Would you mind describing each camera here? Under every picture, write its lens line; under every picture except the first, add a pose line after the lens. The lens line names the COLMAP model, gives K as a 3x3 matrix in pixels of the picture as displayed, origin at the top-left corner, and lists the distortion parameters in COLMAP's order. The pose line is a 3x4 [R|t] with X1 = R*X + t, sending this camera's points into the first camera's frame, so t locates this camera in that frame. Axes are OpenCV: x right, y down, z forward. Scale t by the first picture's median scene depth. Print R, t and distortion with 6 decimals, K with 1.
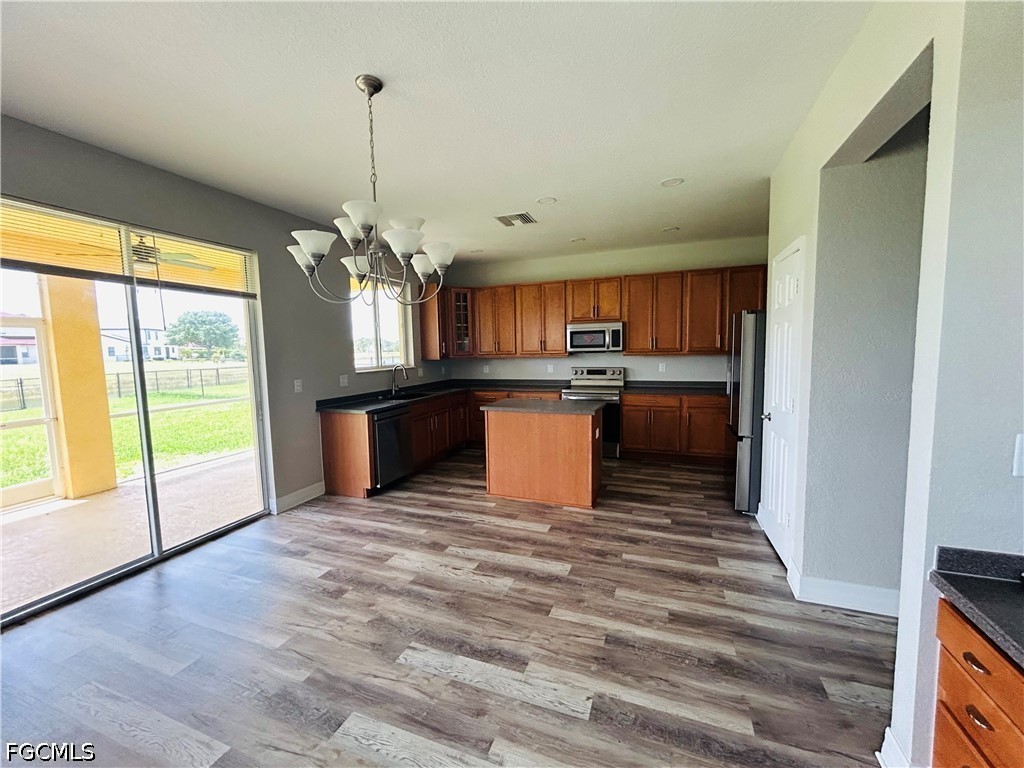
lens RADIAL K [[414.1, 0, 509.8], [0, 414.1, 383.1], [0, 0, 1]] dist [-0.002392, 0.000808]
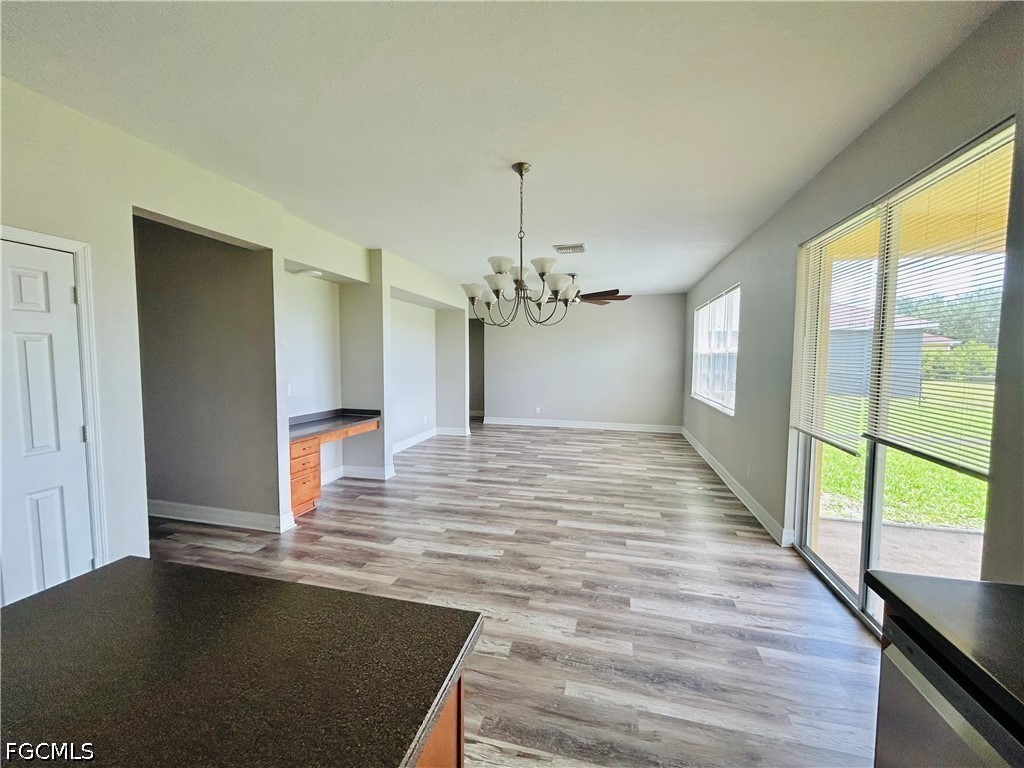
lens RADIAL K [[414.1, 0, 509.8], [0, 414.1, 383.1], [0, 0, 1]] dist [-0.002392, 0.000808]
pose [[-0.993610, 0.023557, -0.110384, -0.070625], [0.006436, 0.988211, 0.152966, -0.121168], [0.112686, 0.151278, -0.982047, 1.341249]]
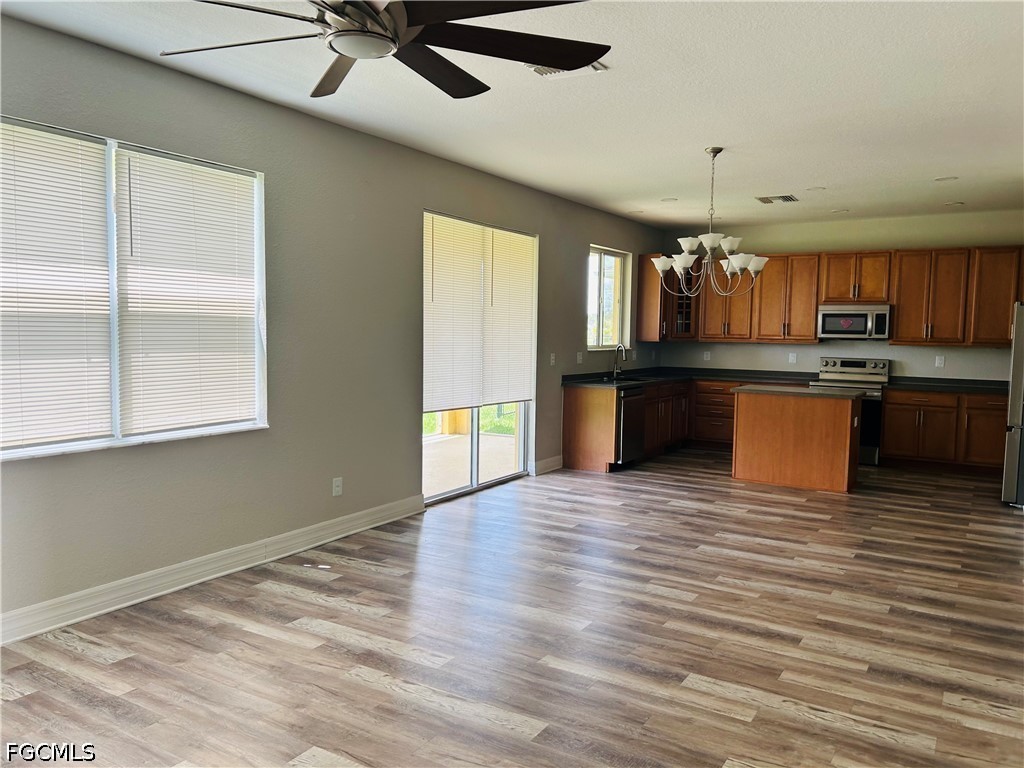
lens RADIAL K [[766.7, 0, 512.0], [0, 766.7, 384.0], [0, 0, 1]] dist [0.010084, -0.003659]
pose [[0.980870, 0.051013, -0.187863, -0.267507], [-0.053773, 0.998507, -0.009620, 0.103058], [0.187092, 0.019538, 0.982148, -1.005052]]
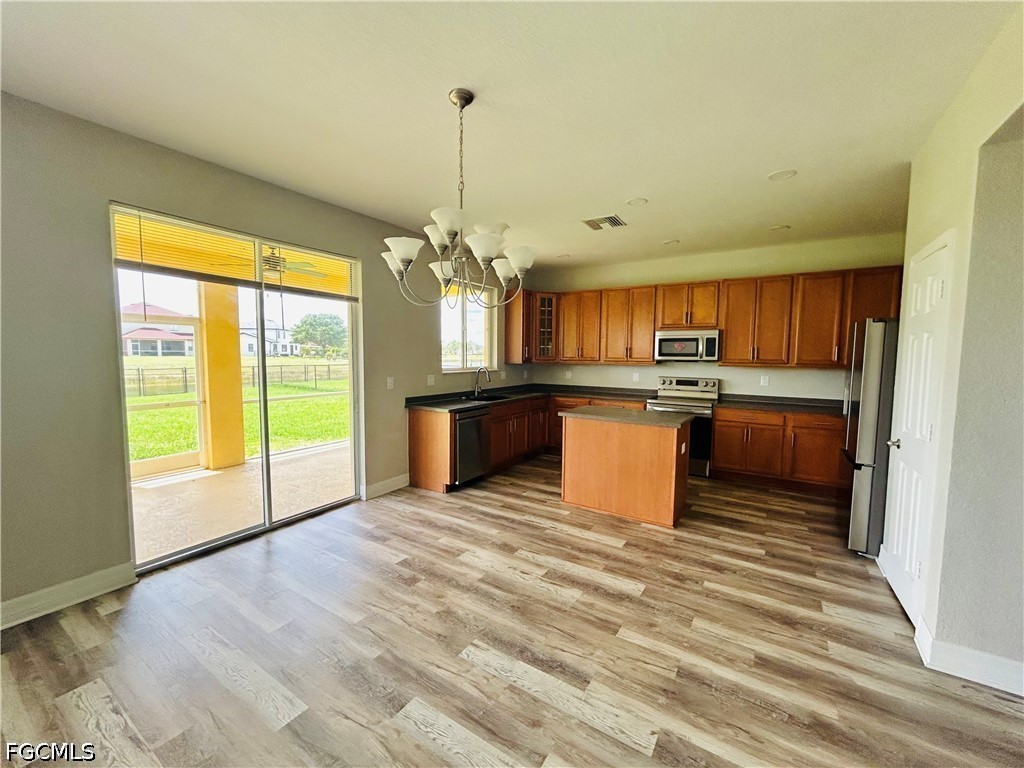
lens RADIAL K [[414.1, 0, 509.8], [0, 414.1, 383.1], [0, 0, 1]] dist [-0.002392, 0.000808]
pose [[0.978065, 0.044267, -0.203542, 0.014244], [-0.047048, 0.998854, -0.008840, 0.002030], [0.202917, 0.018222, 0.979026, 0.006930]]
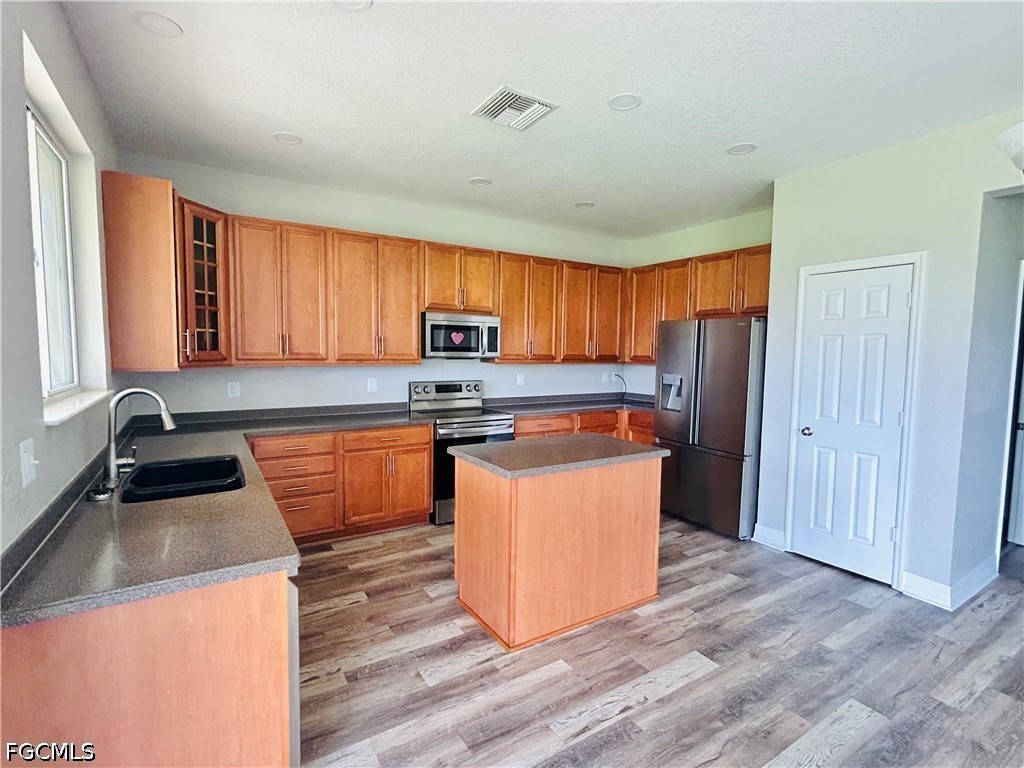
lens RADIAL K [[488.2, 0, 512.0], [0, 488.2, 384.0], [0, 0, 1]] dist [0.002725, 0.000638]
pose [[0.595959, -0.026283, 0.802584, -0.570475], [0.042781, 0.999084, 0.000951, -0.048628], [-0.801874, 0.033769, 0.596538, 0.727822]]
